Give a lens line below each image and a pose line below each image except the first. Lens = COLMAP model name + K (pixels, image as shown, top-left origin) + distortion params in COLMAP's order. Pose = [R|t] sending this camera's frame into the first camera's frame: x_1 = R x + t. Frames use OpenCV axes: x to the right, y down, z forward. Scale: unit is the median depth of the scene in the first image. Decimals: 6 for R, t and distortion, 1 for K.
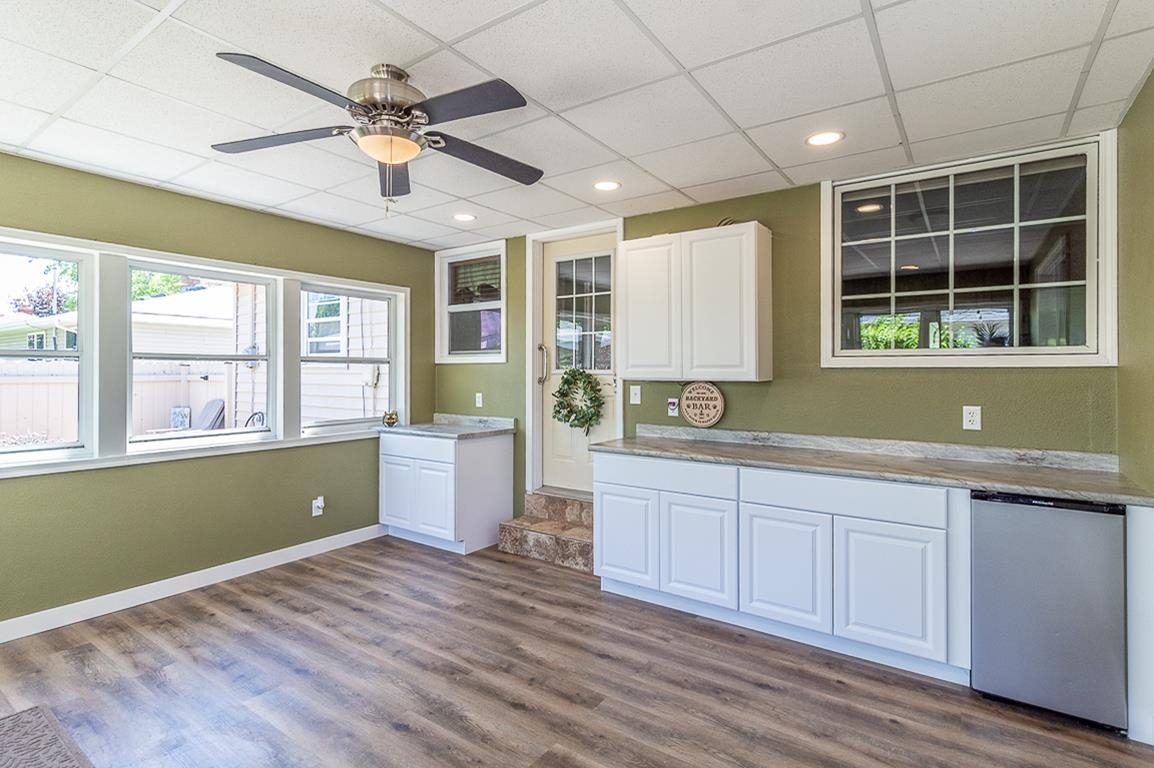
lens RADIAL K [[557.8, 0, 578.6], [0, 557.8, 372.9], [0, 0, 1]] dist [0.002012, 0.000400]
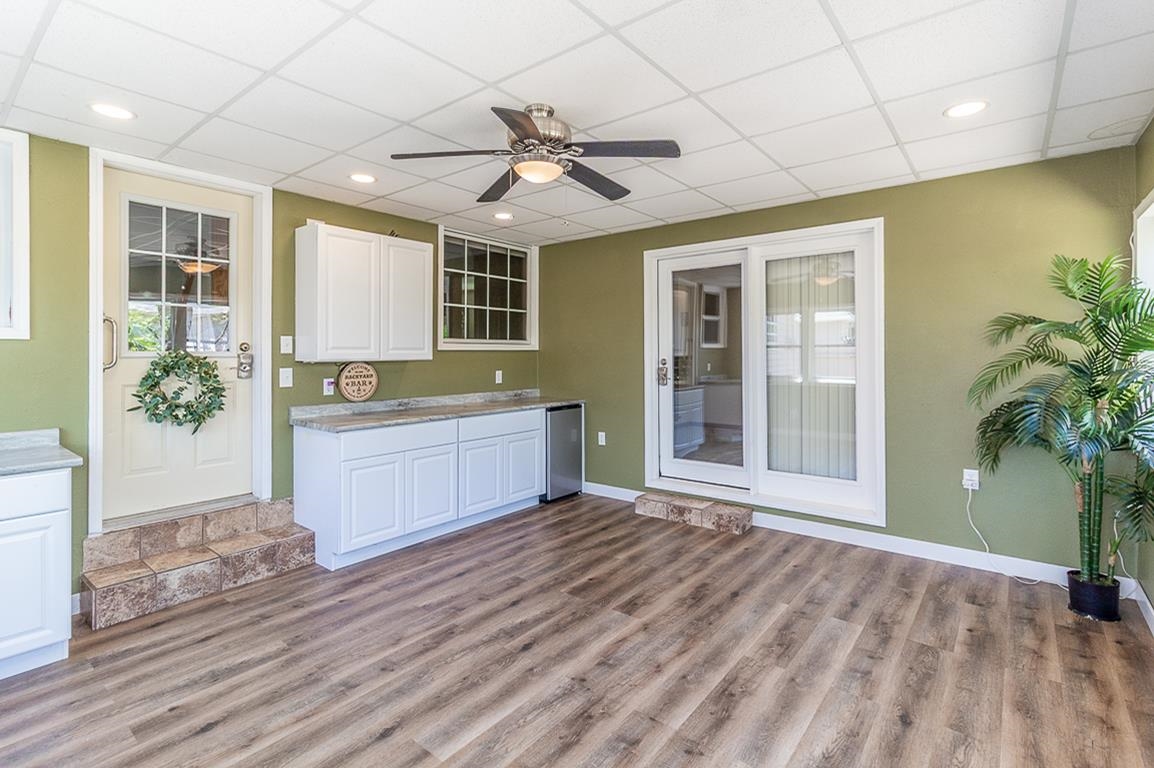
lens RADIAL K [[557.8, 0, 567.7], [0, 557.8, 352.5], [0, 0, 1]] dist [0.002012, 0.000400]
pose [[0.074971, -0.002956, 0.997181, -0.975201], [0.004407, 0.999987, 0.002633, -0.005029], [-0.997176, 0.004197, 0.074983, 0.524986]]
